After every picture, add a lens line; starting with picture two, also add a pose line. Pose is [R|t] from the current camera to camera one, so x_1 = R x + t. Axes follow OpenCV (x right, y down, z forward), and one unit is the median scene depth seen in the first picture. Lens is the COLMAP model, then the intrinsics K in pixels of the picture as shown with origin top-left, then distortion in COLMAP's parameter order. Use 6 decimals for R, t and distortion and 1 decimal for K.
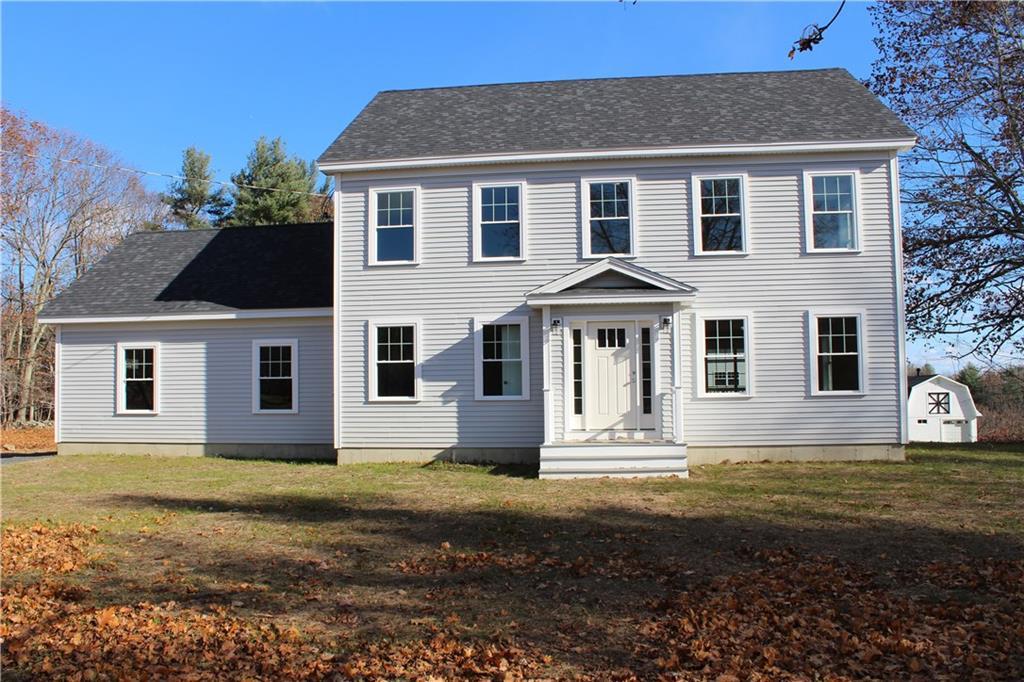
lens RADIAL K [[917.3, 0, 512.0], [0, 917.3, 341.0], [0, 0, 1]] dist [-0.203767, -0.000243]
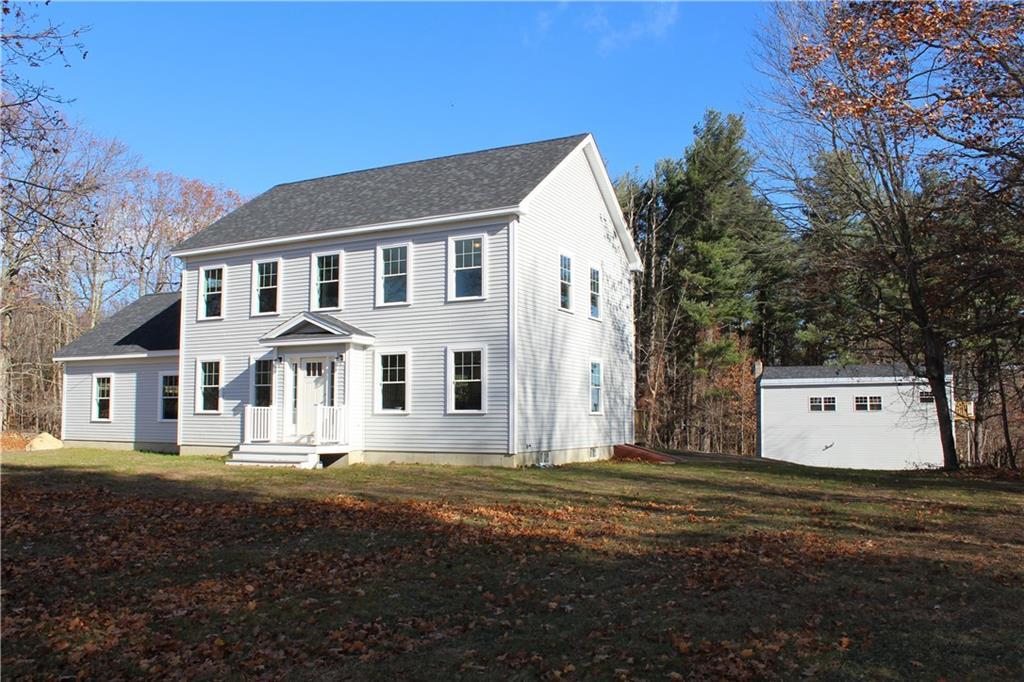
lens RADIAL K [[841.9, 0, 506.5], [0, 841.9, 344.6], [0, 0, 1]] dist [-0.171515, 0.134880]
pose [[0.953412, -0.021093, -0.300933, 0.710862], [0.016490, 0.999705, -0.017826, -0.012352], [0.301220, 0.012033, 0.953479, -0.110648]]
